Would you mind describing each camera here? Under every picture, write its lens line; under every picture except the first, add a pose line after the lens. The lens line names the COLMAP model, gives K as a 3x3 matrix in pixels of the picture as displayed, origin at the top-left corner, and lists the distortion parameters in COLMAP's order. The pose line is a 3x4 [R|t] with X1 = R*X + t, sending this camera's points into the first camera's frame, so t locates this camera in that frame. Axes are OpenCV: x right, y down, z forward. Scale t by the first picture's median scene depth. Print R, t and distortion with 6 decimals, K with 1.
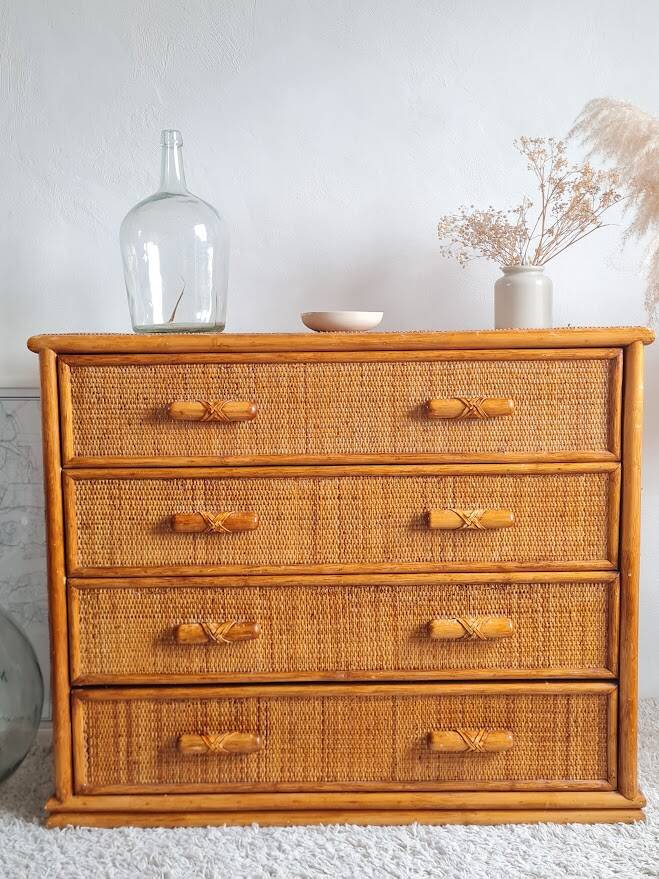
lens RADIAL K [[931.7, 0, 339.3], [0, 931.7, 427.3], [0, 0, 1]] dist [0.030131, 0.000000]
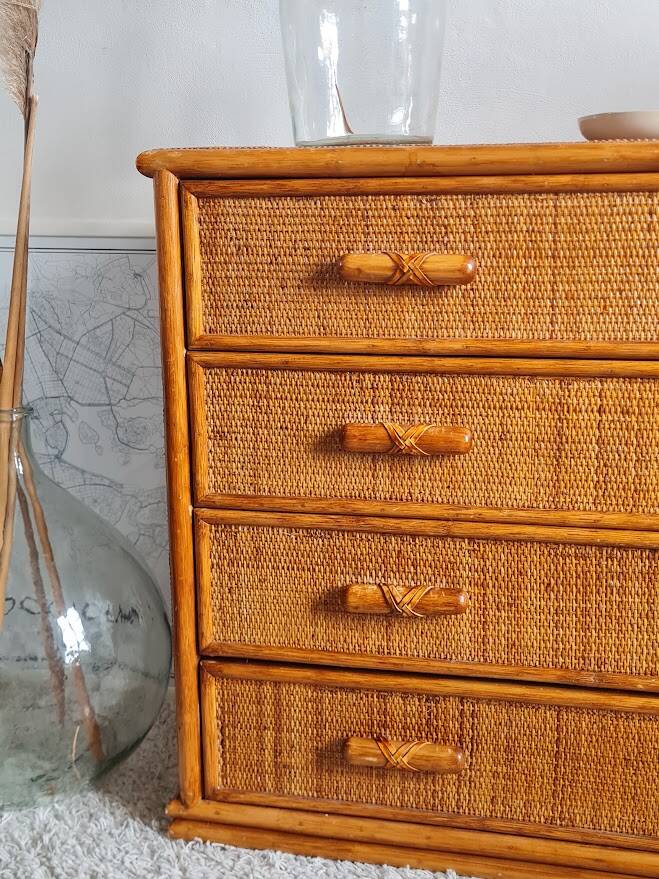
lens RADIAL K [[1060.4, 0, 335.3], [0, 1060.4, 432.5], [0, 0, 1]] dist [0.037122, 0.000000]
pose [[0.978189, 0.046673, -0.202404, -0.029357], [-0.021831, 0.992133, 0.123273, 0.005335], [0.206565, -0.116166, 0.971512, 0.255774]]
